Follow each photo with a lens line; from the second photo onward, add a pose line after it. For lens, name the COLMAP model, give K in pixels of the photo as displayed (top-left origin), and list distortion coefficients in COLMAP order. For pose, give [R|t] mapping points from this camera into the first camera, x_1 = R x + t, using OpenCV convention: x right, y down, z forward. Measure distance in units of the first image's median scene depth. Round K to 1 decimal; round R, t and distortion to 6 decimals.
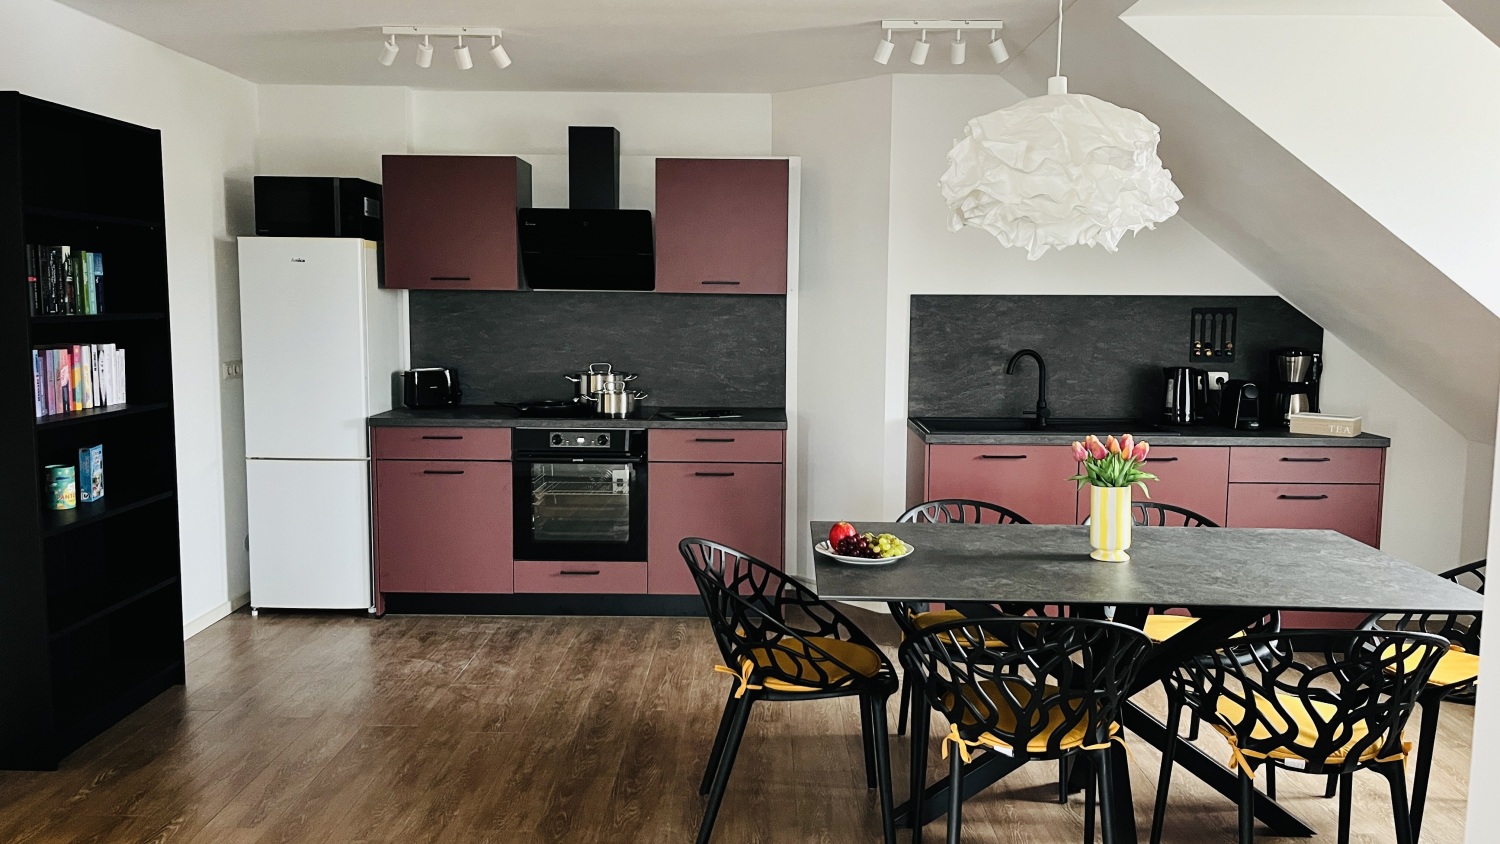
lens RADIAL K [[1129.1, 0, 746.2], [0, 1129.1, 414.7], [0, 0, 1]] dist [0.033674, -0.004839]
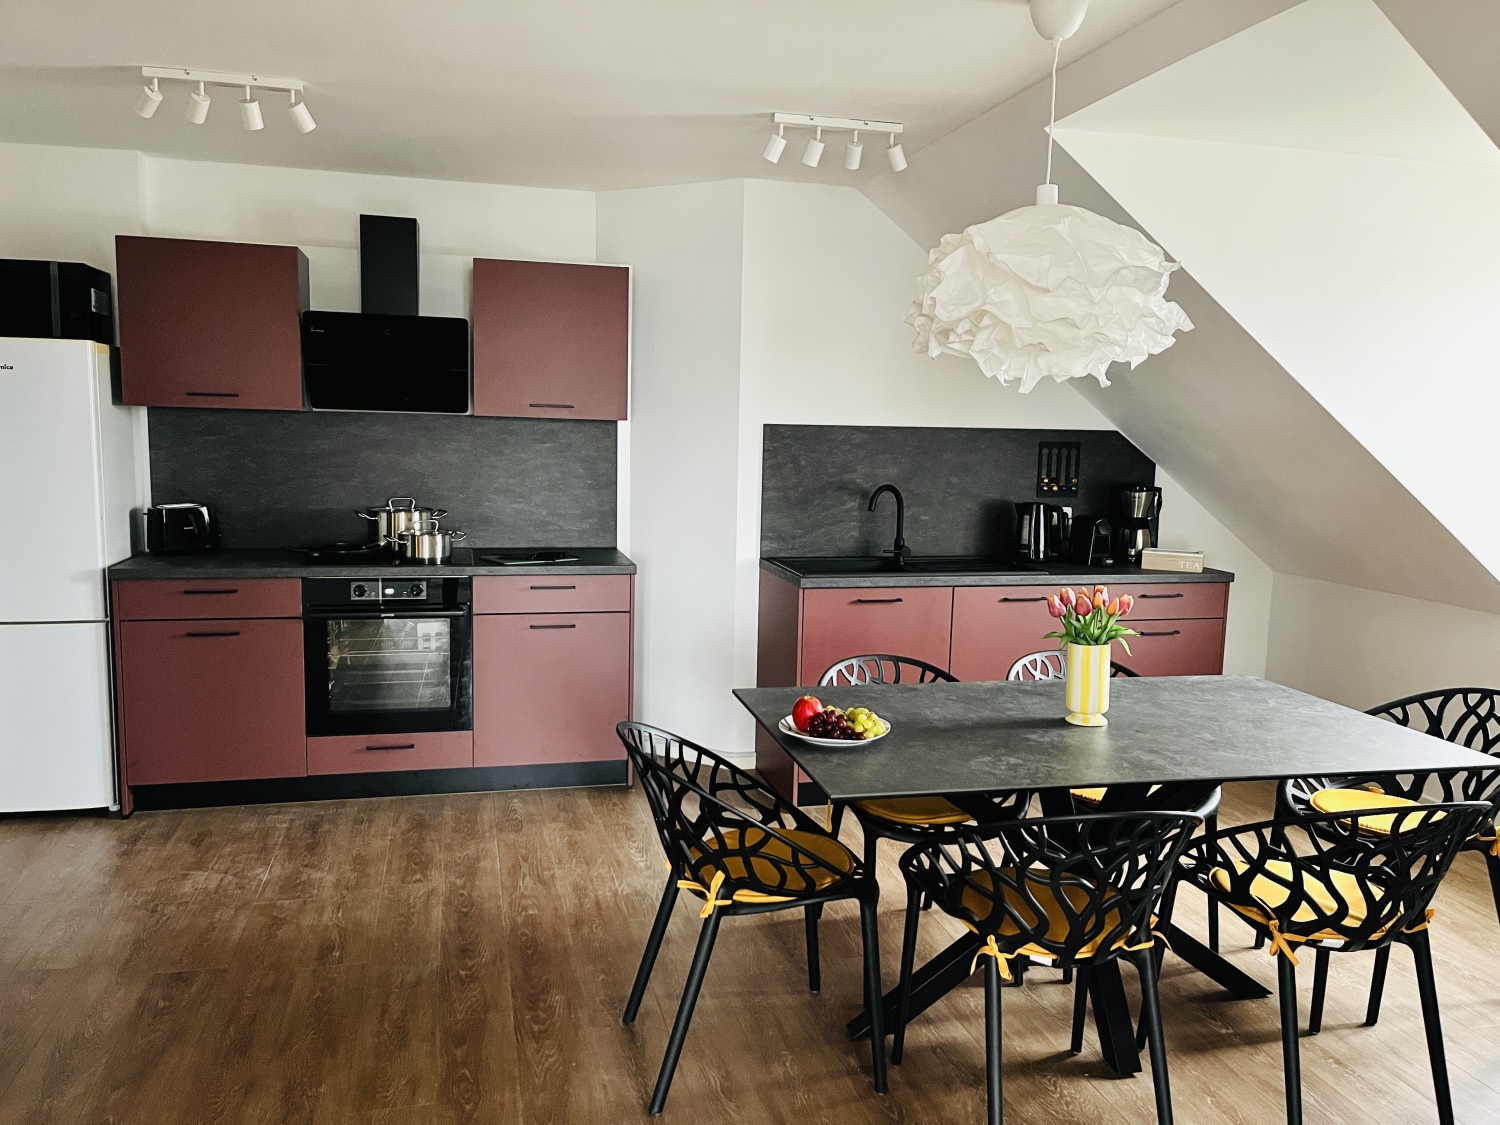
lens RADIAL K [[1130.9, 0, 738.5], [0, 1130.9, 570.3], [0, 0, 1]] dist [0.040415, -0.038708]
pose [[0.966512, -0.018035, 0.255985, -0.115636], [0.010354, 0.999456, 0.031321, -0.017232], [-0.256411, -0.027622, 0.966173, 0.121128]]
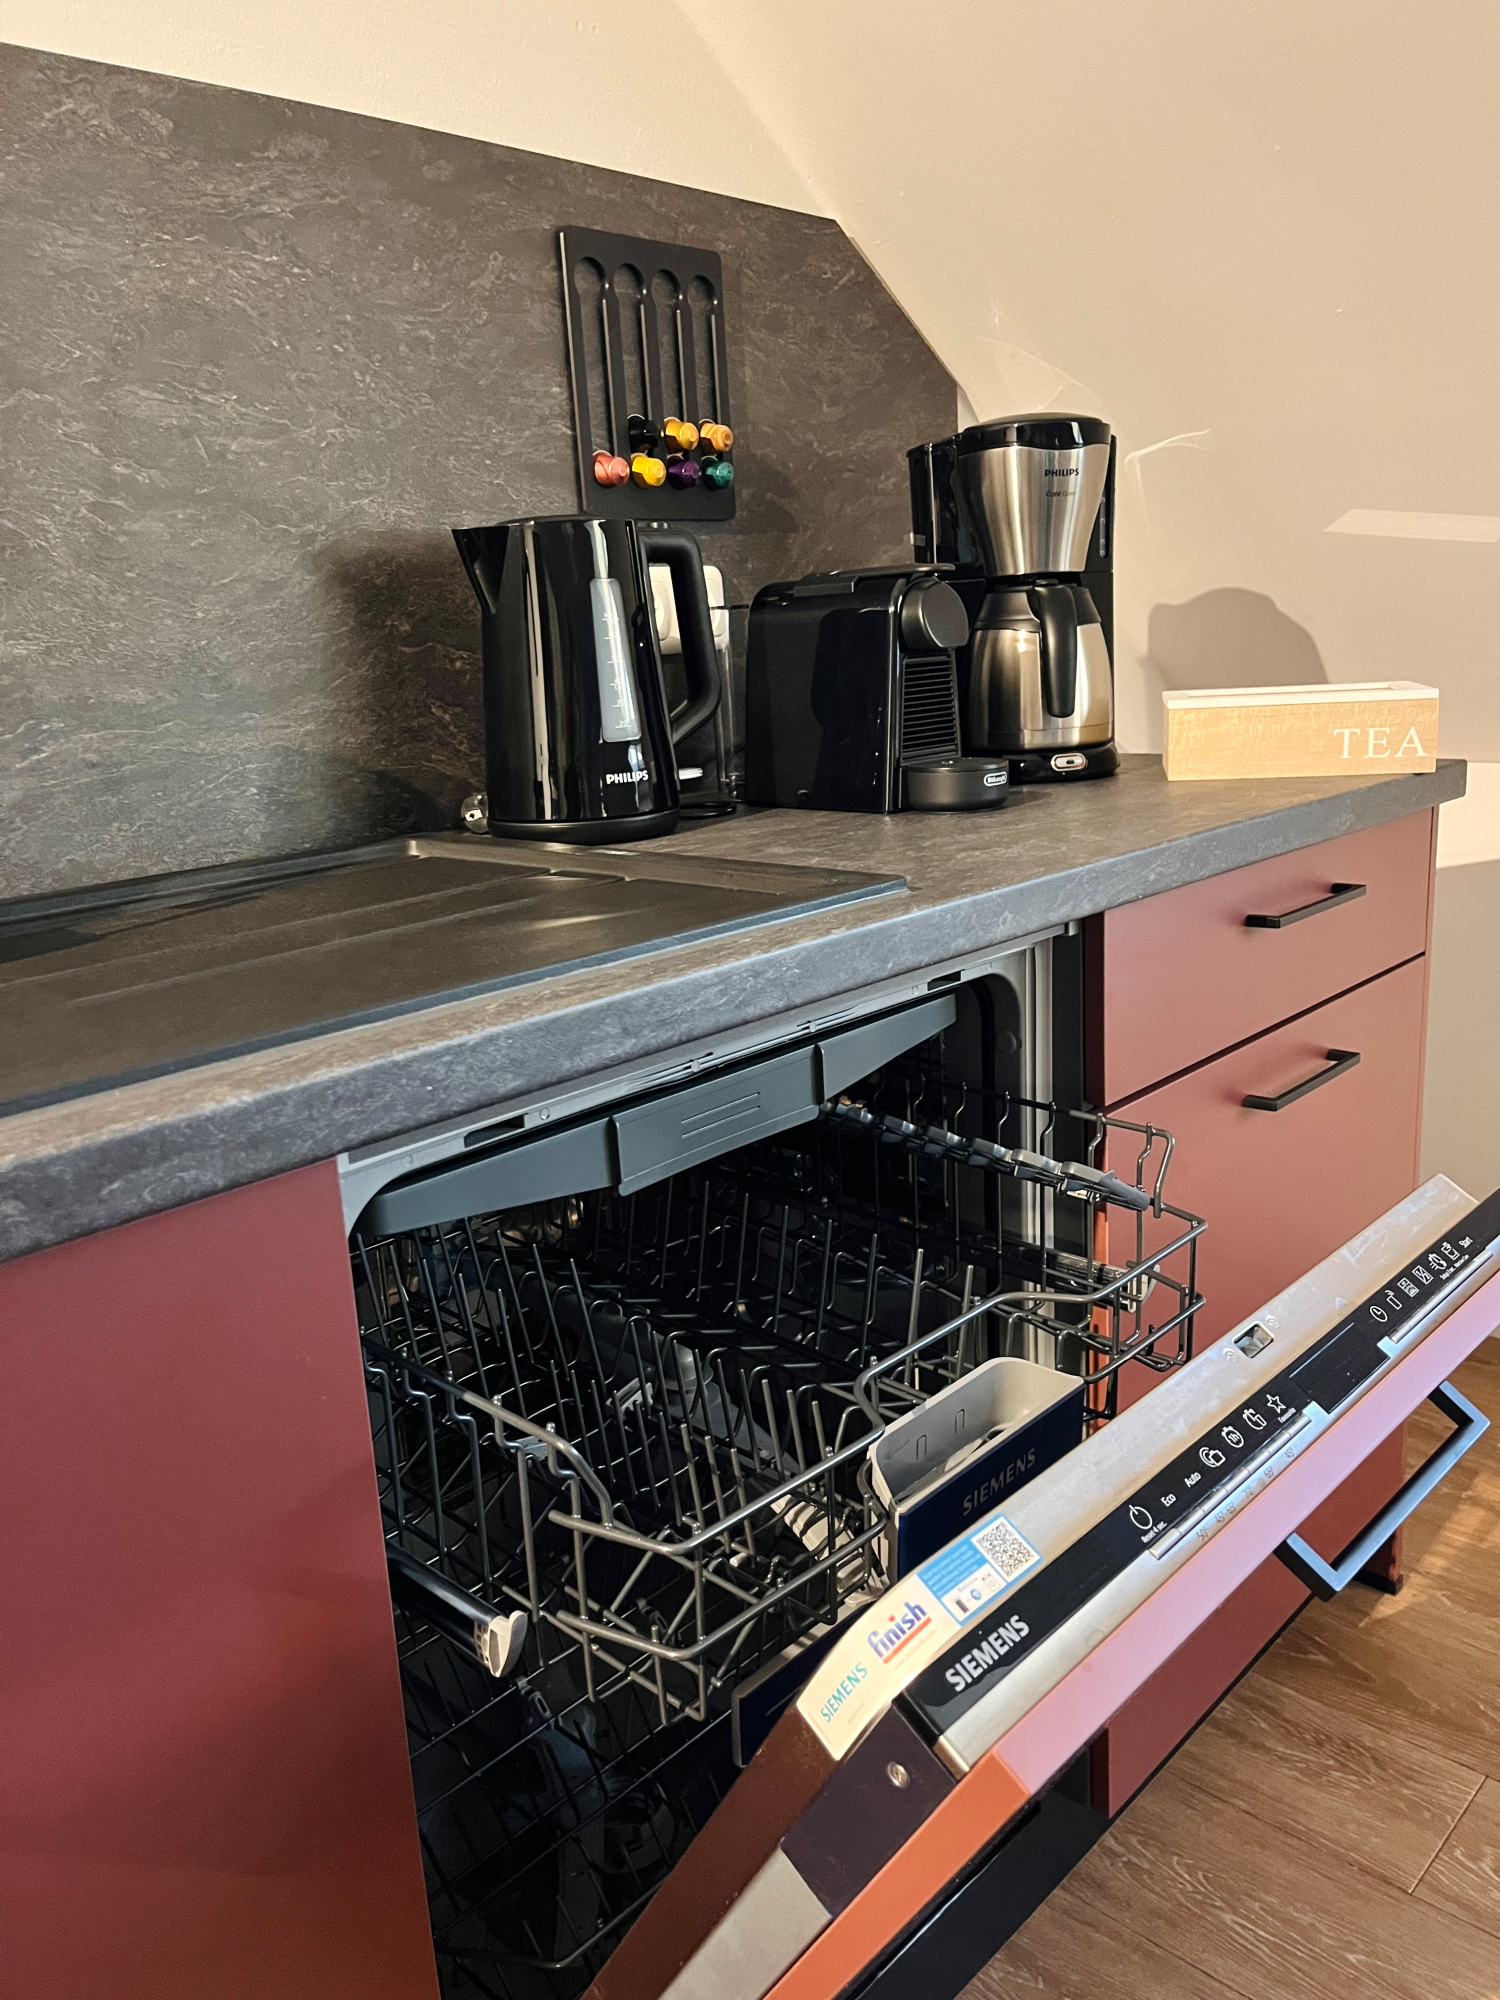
lens RADIAL K [[1507.9, 0, 742.0], [0, 1507.9, 998.0], [0, 0, 1]] dist [0.040415, -0.038708]
pose [[0.683791, -0.214605, 0.697406, 0.212131], [0.137722, 0.976551, 0.165470, -0.003752], [-0.716563, -0.017098, 0.697312, 0.822537]]
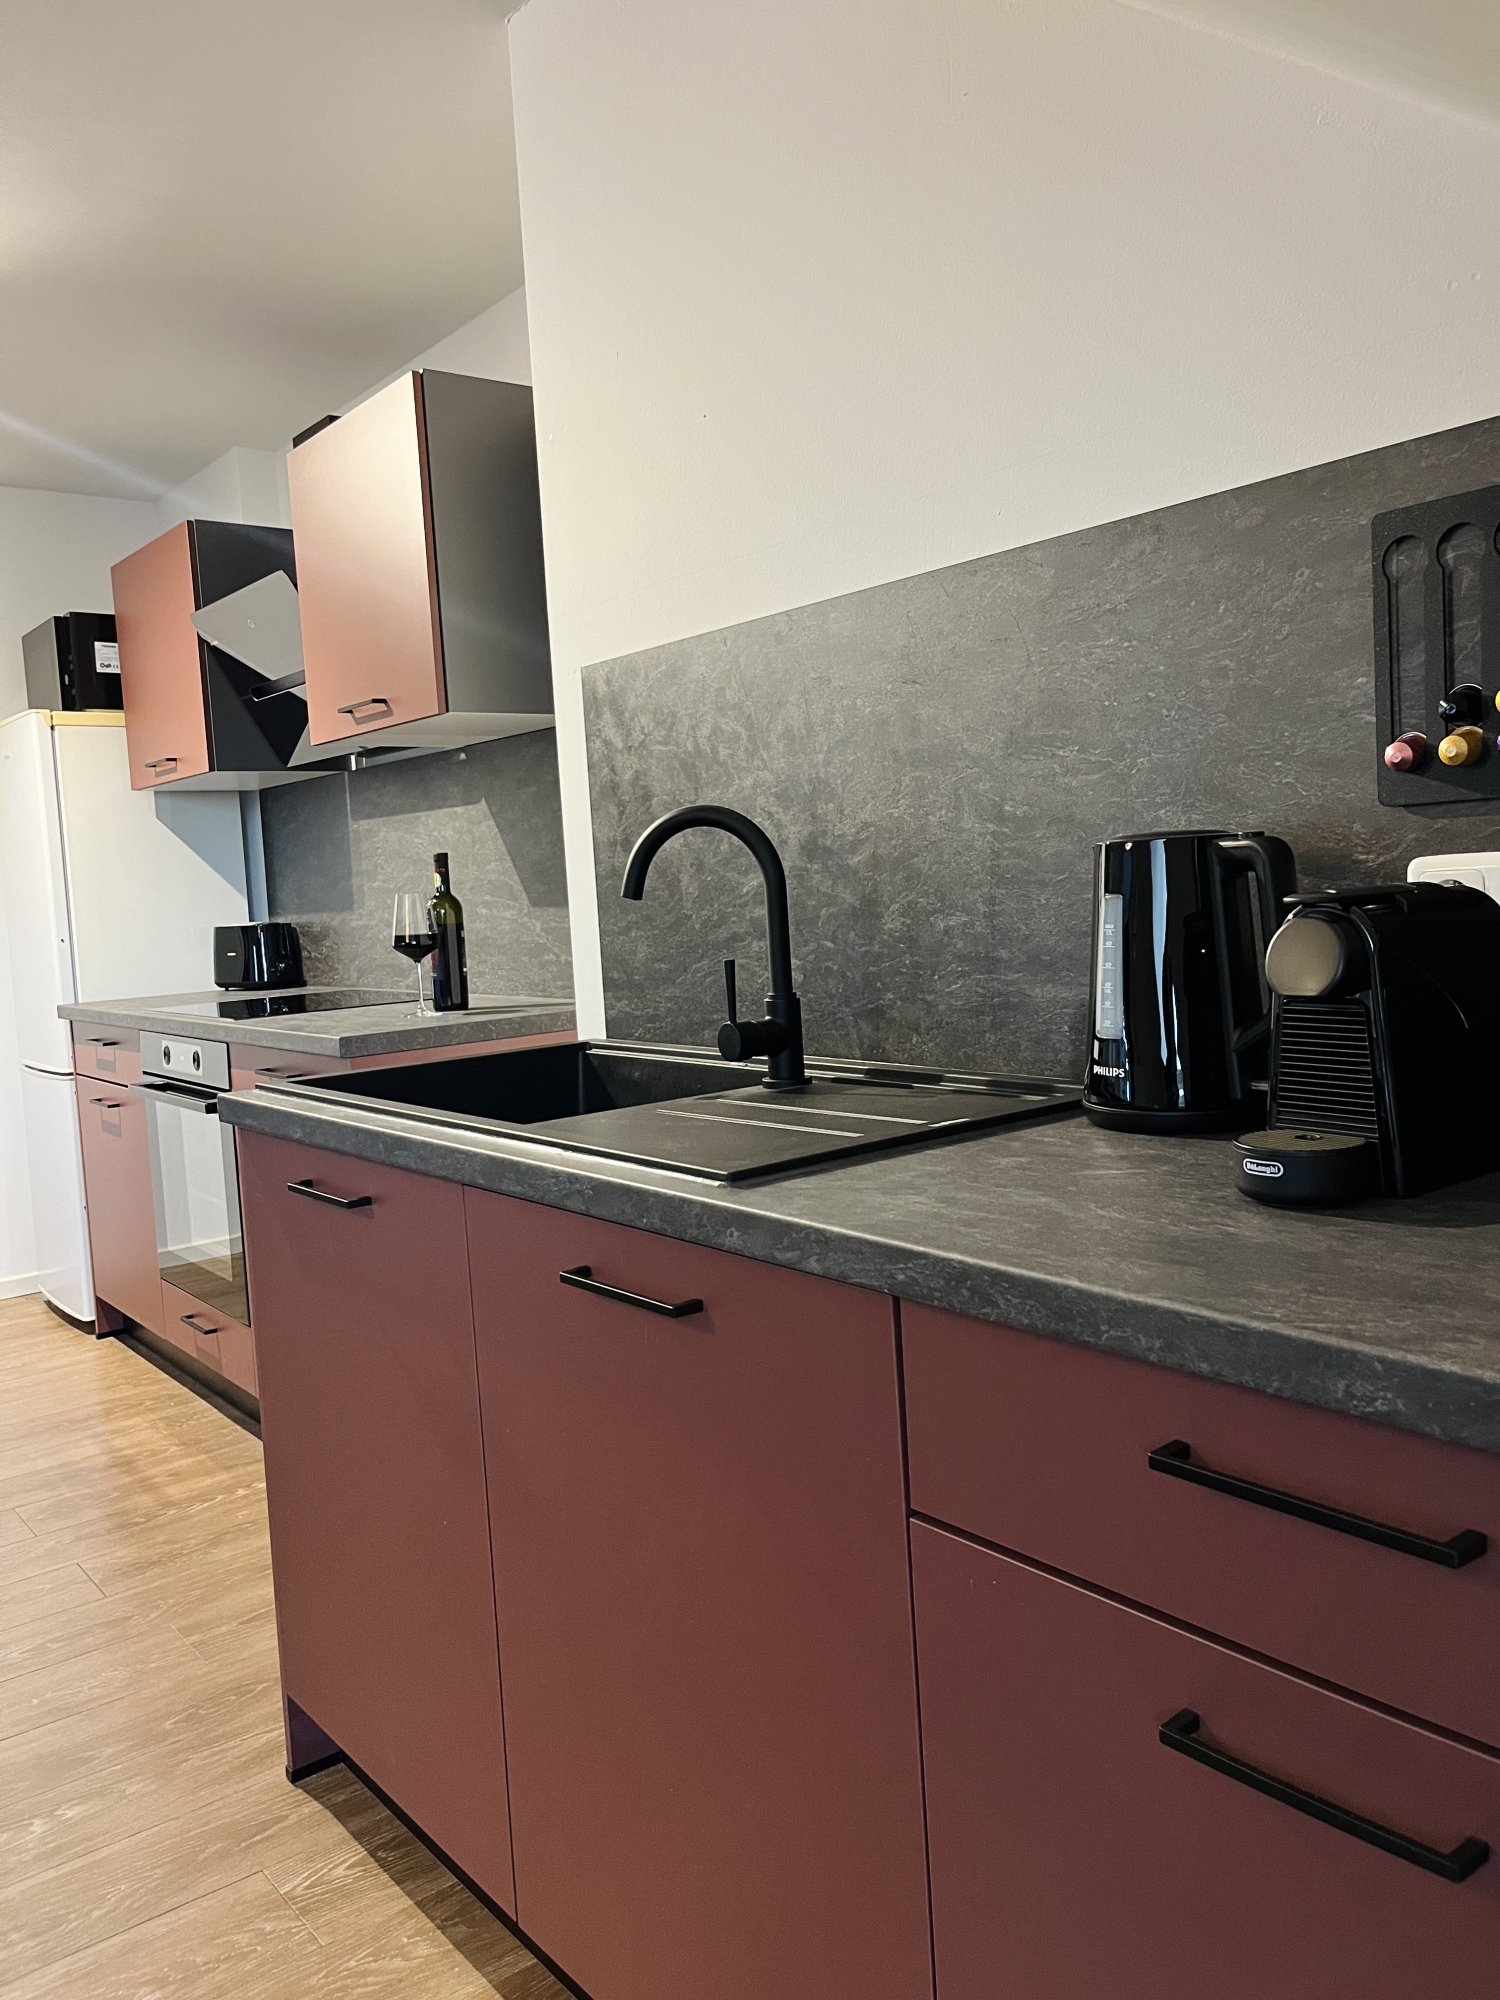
lens RADIAL K [[1507.9, 0, 754.3], [0, 1507.9, 986.6], [0, 0, 1]] dist [0.040415, -0.038708]
pose [[0.642289, 0.013419, -0.766345, 0.540961], [-0.019933, 0.999801, 0.000801, -0.014825], [0.766203, 0.014761, 0.642429, 0.787994]]
